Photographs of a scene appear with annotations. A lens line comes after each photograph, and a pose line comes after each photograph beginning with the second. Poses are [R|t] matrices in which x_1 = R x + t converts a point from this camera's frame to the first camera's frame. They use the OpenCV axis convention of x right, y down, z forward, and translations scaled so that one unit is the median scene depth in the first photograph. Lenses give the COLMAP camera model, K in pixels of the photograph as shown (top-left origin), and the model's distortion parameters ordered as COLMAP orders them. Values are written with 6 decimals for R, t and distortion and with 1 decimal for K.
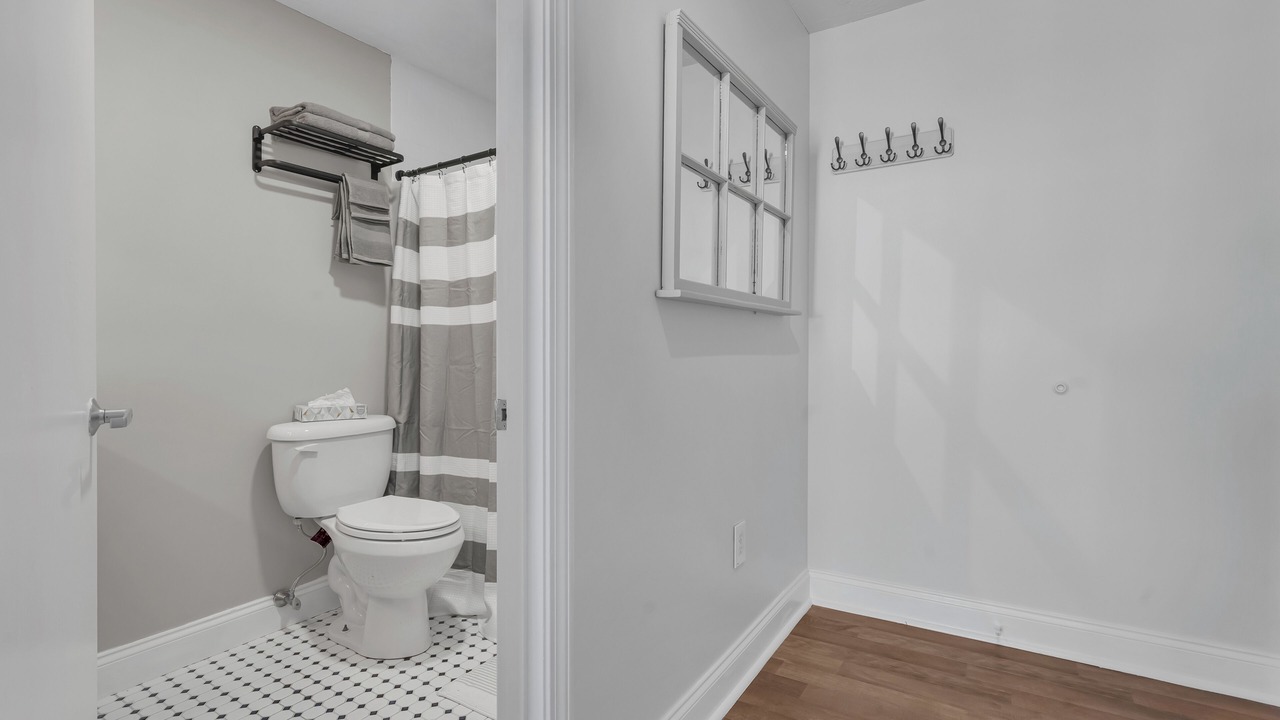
lens RADIAL K [[593.4, 0, 643.9], [0, 593.4, 360.6], [0, 0, 1]] dist [-0.001905, 0.000955]
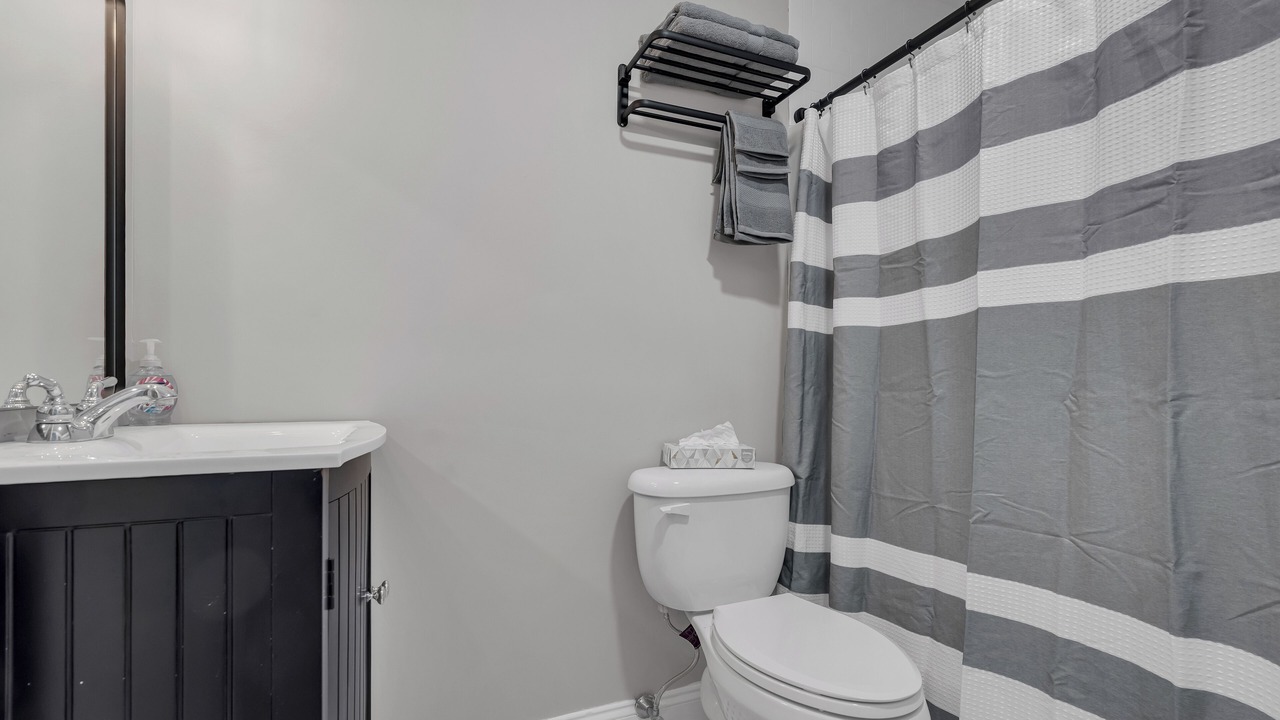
lens RADIAL K [[593.4, 0, 642.1], [0, 593.4, 364.5], [0, 0, 1]] dist [-0.001905, 0.000955]
pose [[0.827413, -0.011108, -0.561484, -0.195335], [-0.016361, 0.998903, -0.043872, 0.011350], [0.561356, 0.045487, 0.826324, 0.369892]]
